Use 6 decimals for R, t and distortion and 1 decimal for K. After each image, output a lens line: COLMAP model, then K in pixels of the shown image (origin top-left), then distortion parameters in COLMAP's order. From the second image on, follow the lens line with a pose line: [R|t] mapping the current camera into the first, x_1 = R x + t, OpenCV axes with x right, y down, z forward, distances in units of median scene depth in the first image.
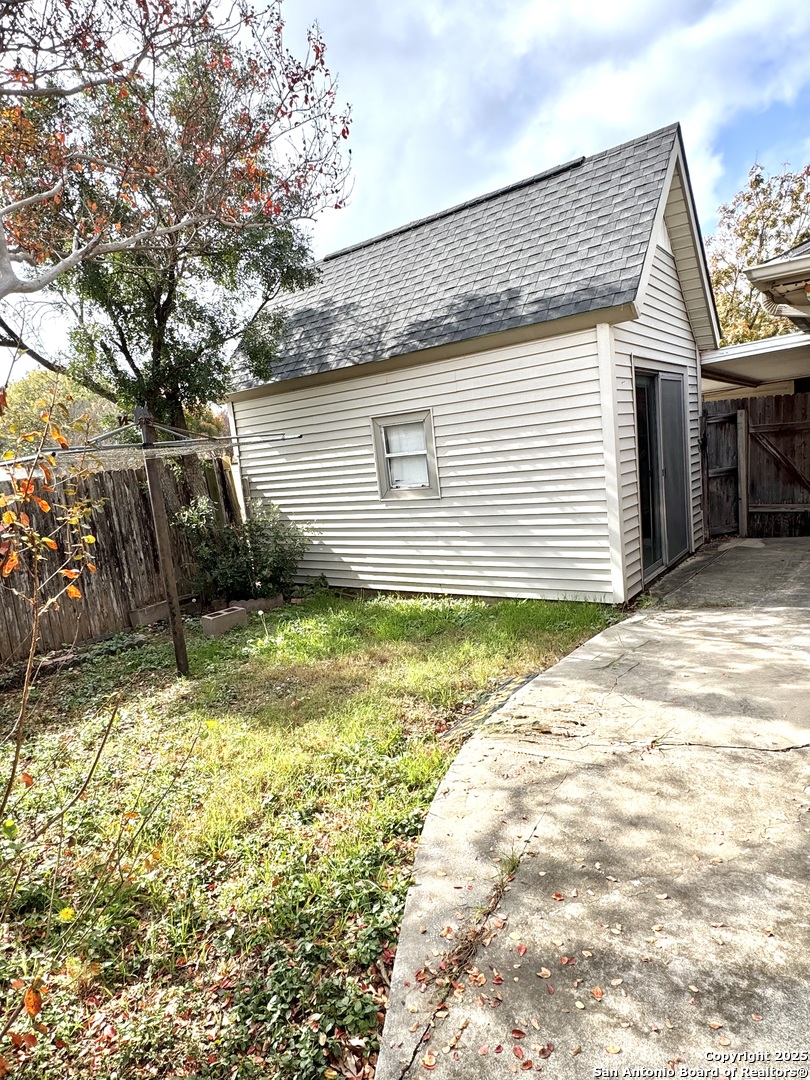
lens RADIAL K [[623.2, 0, 406.0], [0, 623.2, 541.9], [0, 0, 1]] dist [0.001555, 0.001540]
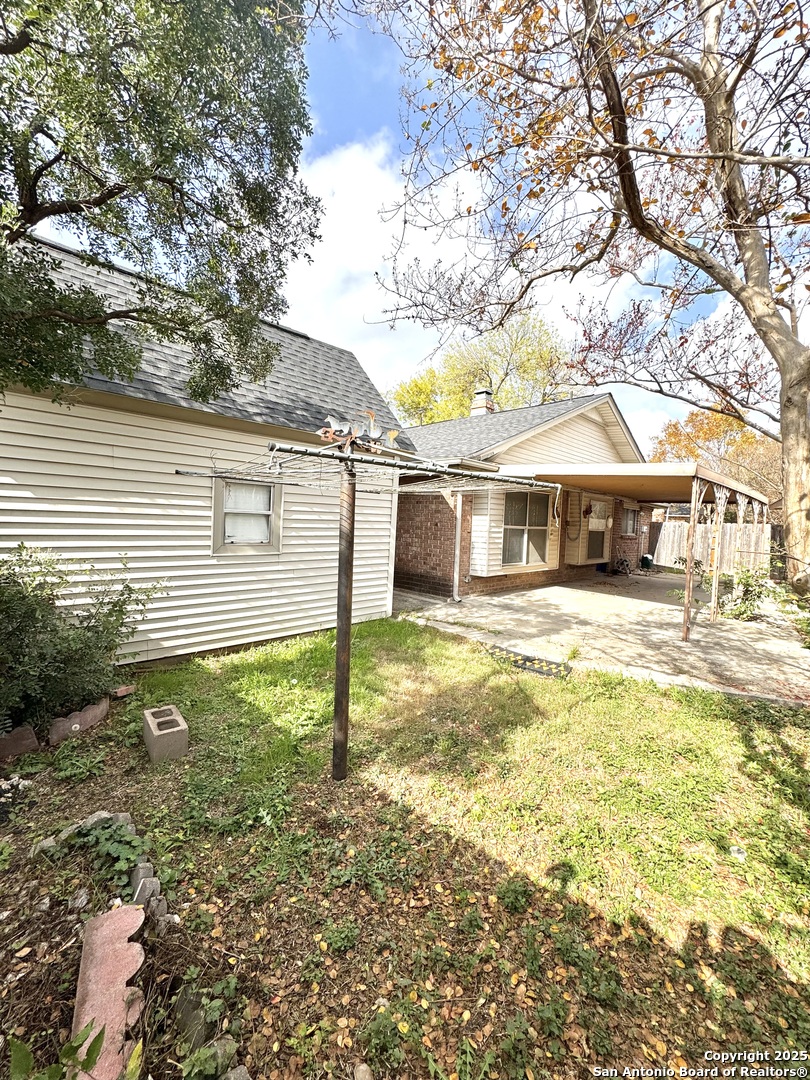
lens RADIAL K [[429.9, 0, 405.8], [0, 429.9, 538.4], [0, 0, 1]] dist [-0.001690, 0.000052]
pose [[0.154050, 0.056121, 0.986468, -0.690819], [0.080197, 0.994381, -0.069095, -0.024169], [-0.984803, 0.089755, 0.148684, 0.641675]]
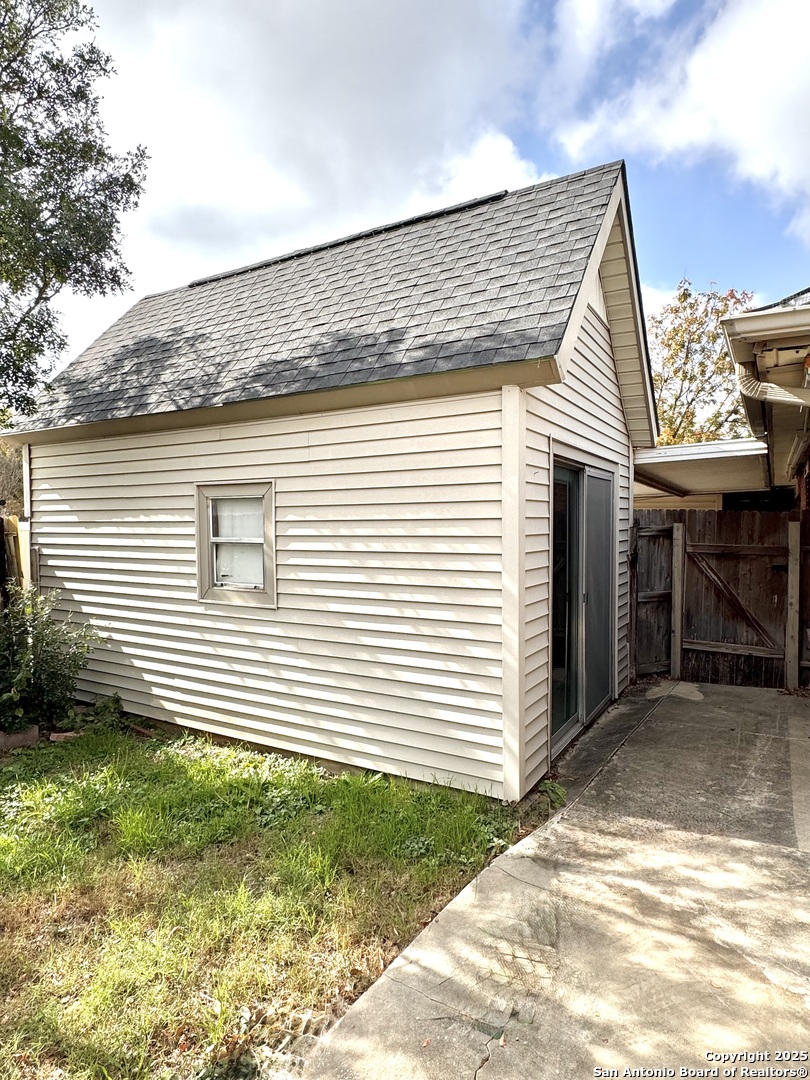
lens RADIAL K [[623.2, 0, 408.4], [0, 623.2, 541.4], [0, 0, 1]] dist [0.001555, 0.001540]
pose [[0.988671, 0.095155, 0.116080, 0.111891], [-0.080643, 0.989015, -0.123882, -0.068909], [-0.126593, 0.113118, 0.985484, 0.285240]]
